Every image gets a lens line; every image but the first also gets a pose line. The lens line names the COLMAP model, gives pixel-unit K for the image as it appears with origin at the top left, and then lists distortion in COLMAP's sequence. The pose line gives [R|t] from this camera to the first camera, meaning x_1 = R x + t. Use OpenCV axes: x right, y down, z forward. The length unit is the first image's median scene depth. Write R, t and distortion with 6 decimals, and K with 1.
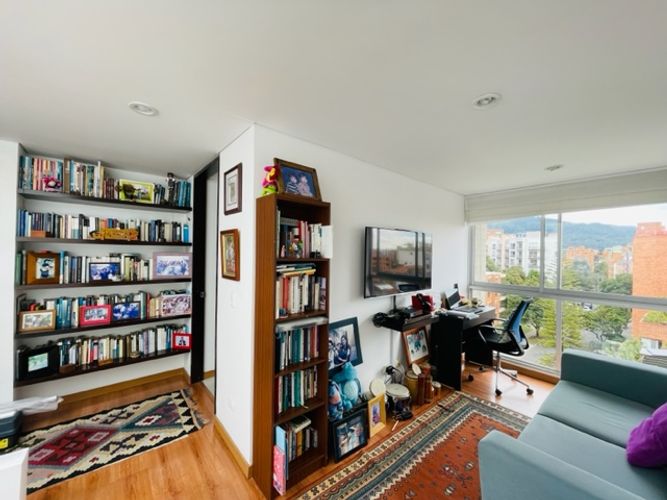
lens RADIAL K [[268.6, 0, 334.9], [0, 268.6, 252.2], [0, 0, 1]] dist [-0.003704, 0.001281]
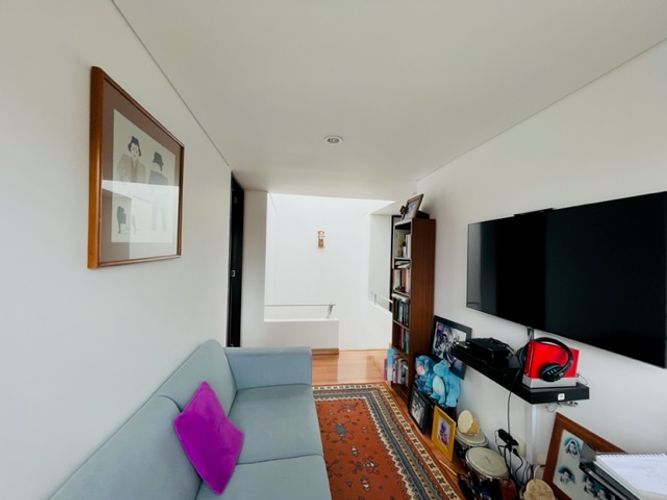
lens RADIAL K [[268.6, 0, 334.2], [0, 268.6, 251.2], [0, 0, 1]] dist [-0.003704, 0.001281]
pose [[-0.518677, -0.027921, -0.854514, 1.384847], [-0.022275, 0.999569, -0.019140, 0.021563], [0.854680, 0.009107, -0.519076, 1.397852]]
